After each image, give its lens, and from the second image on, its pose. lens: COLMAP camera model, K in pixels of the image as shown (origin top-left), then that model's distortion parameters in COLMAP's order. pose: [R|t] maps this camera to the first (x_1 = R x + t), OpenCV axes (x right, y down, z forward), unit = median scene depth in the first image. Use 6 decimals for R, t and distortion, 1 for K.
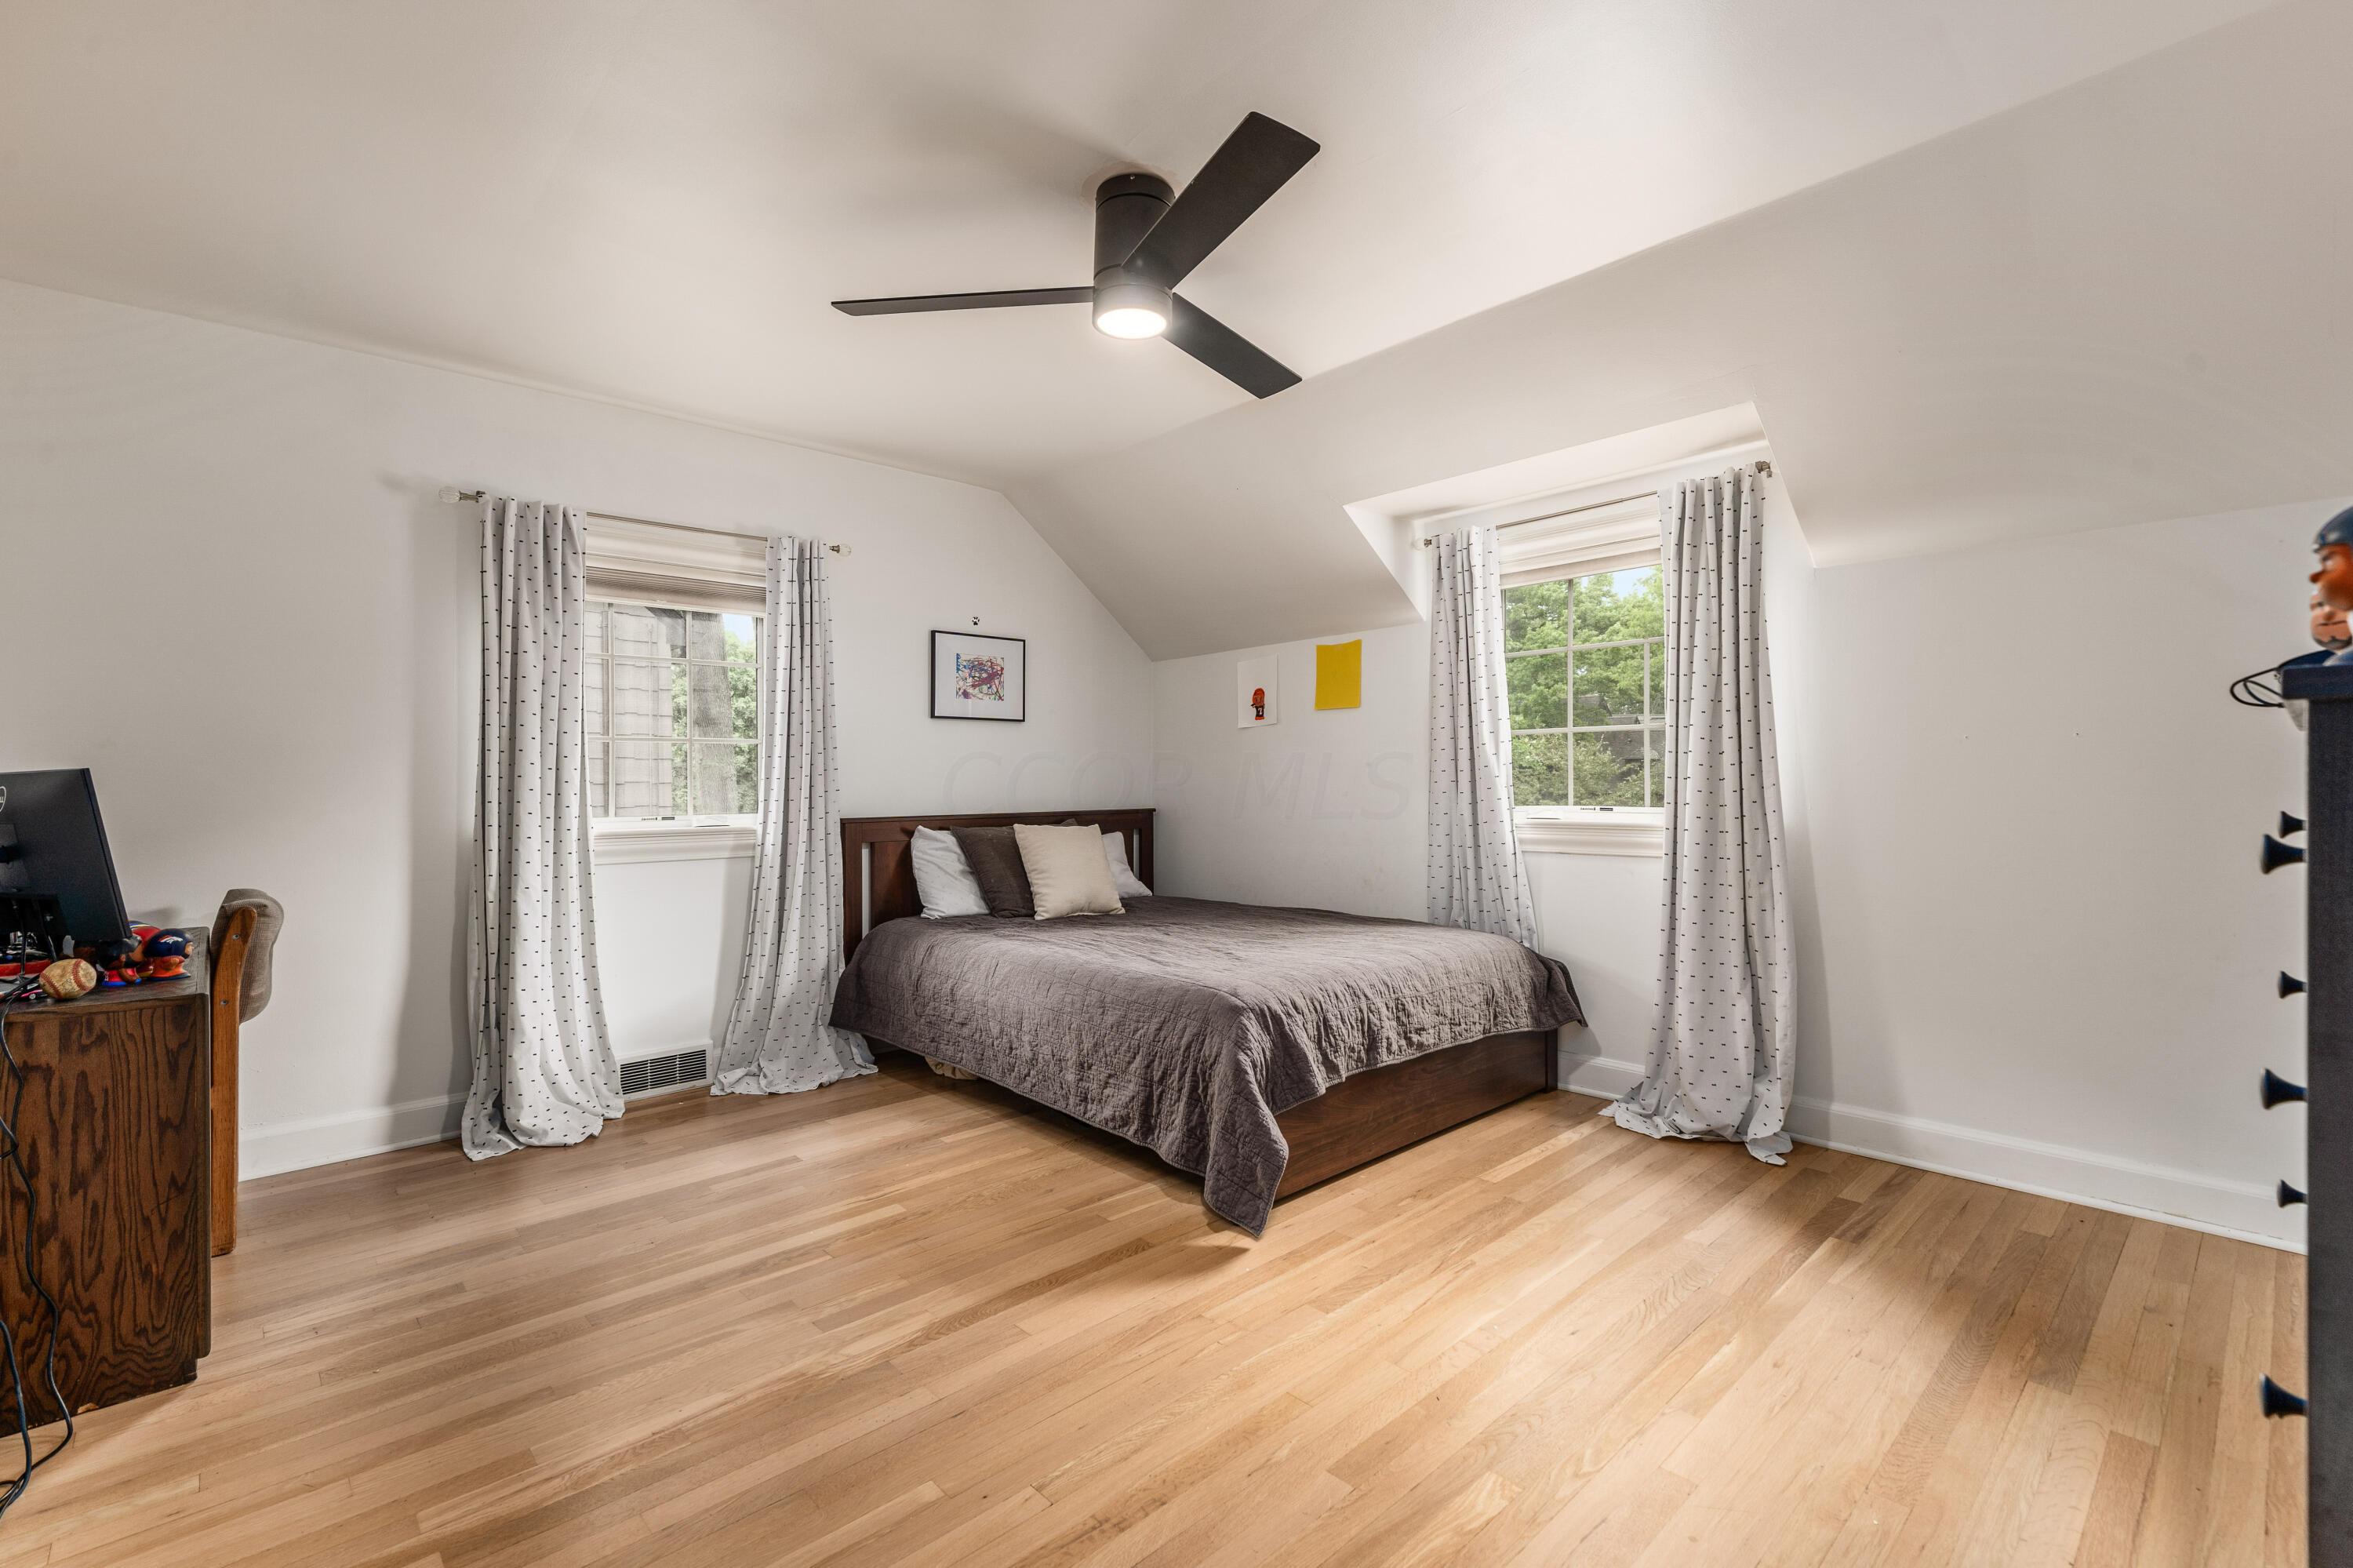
lens RADIAL K [[1017.6, 0, 1176.9], [0, 1017.6, 782.9], [0, 0, 1]] dist [-0.000764, 0.000187]
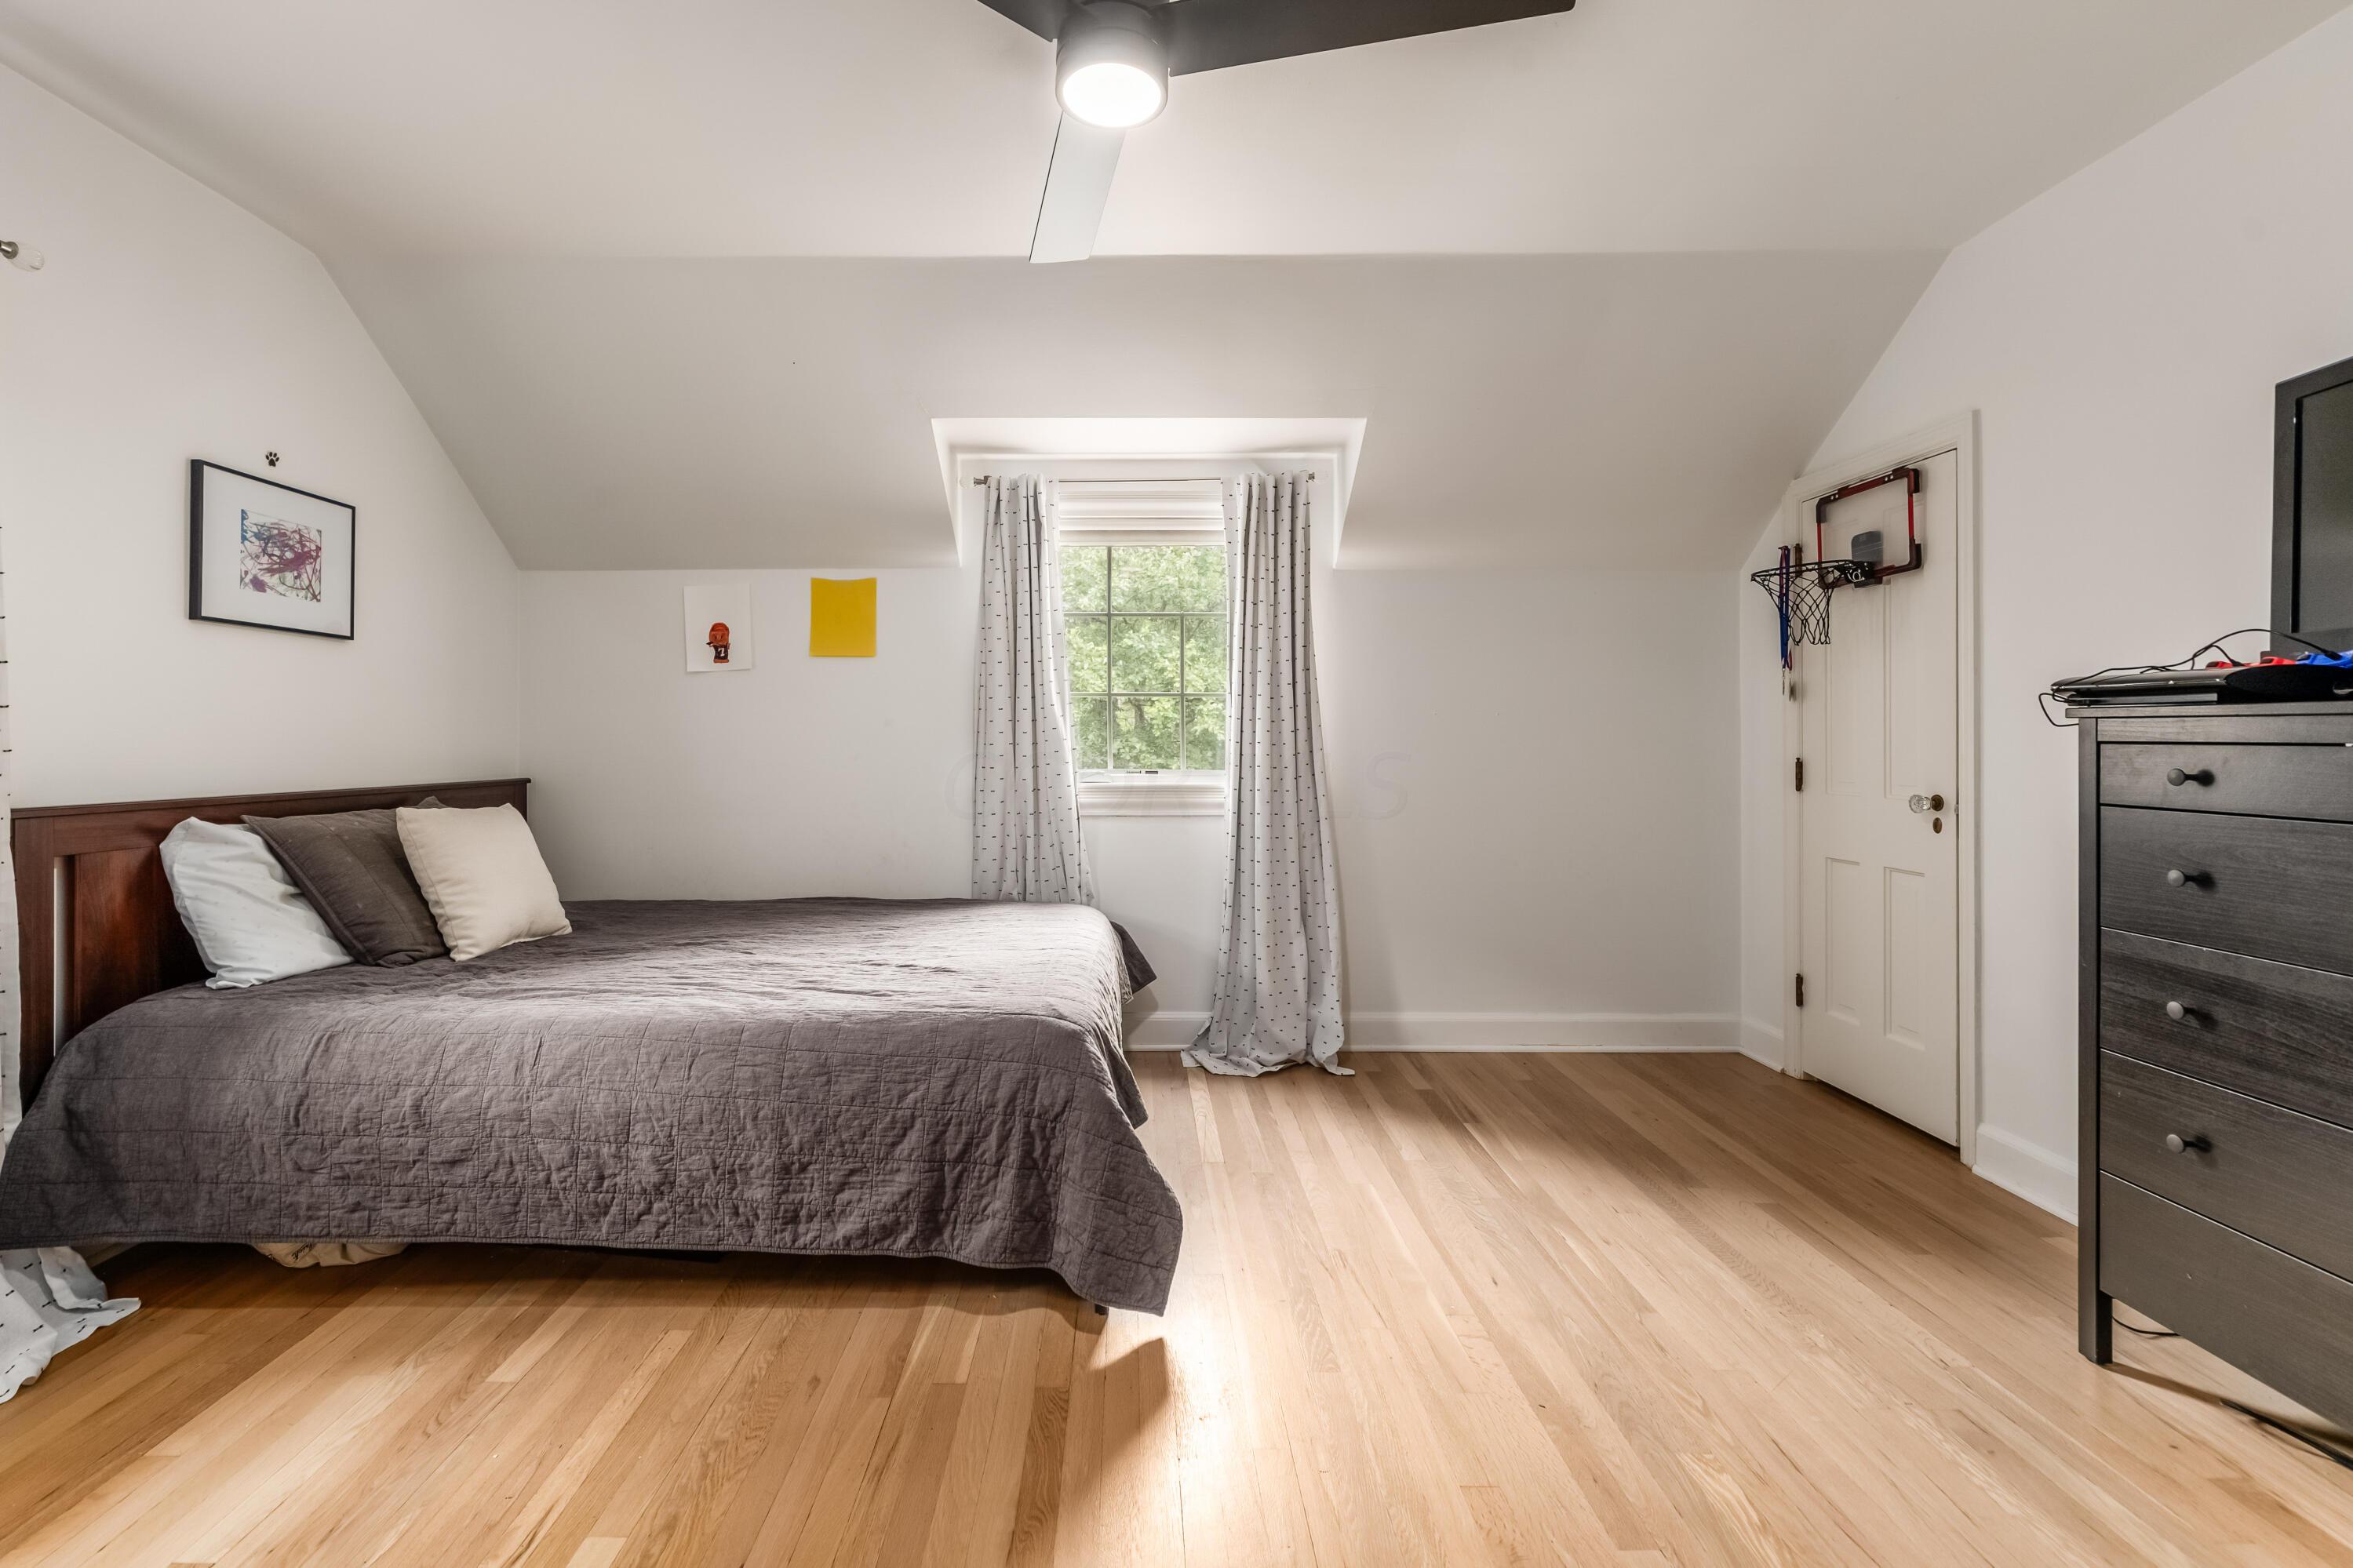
lens RADIAL K [[986.8, 0, 1160.2], [0, 986.8, 742.8], [0, 0, 1]] dist [-0.001754, 0.000401]
pose [[0.689815, 0.010066, 0.723916, -0.329370], [-0.007113, 0.999949, -0.007126, 0.003250], [-0.723951, -0.000233, 0.689852, 0.322437]]
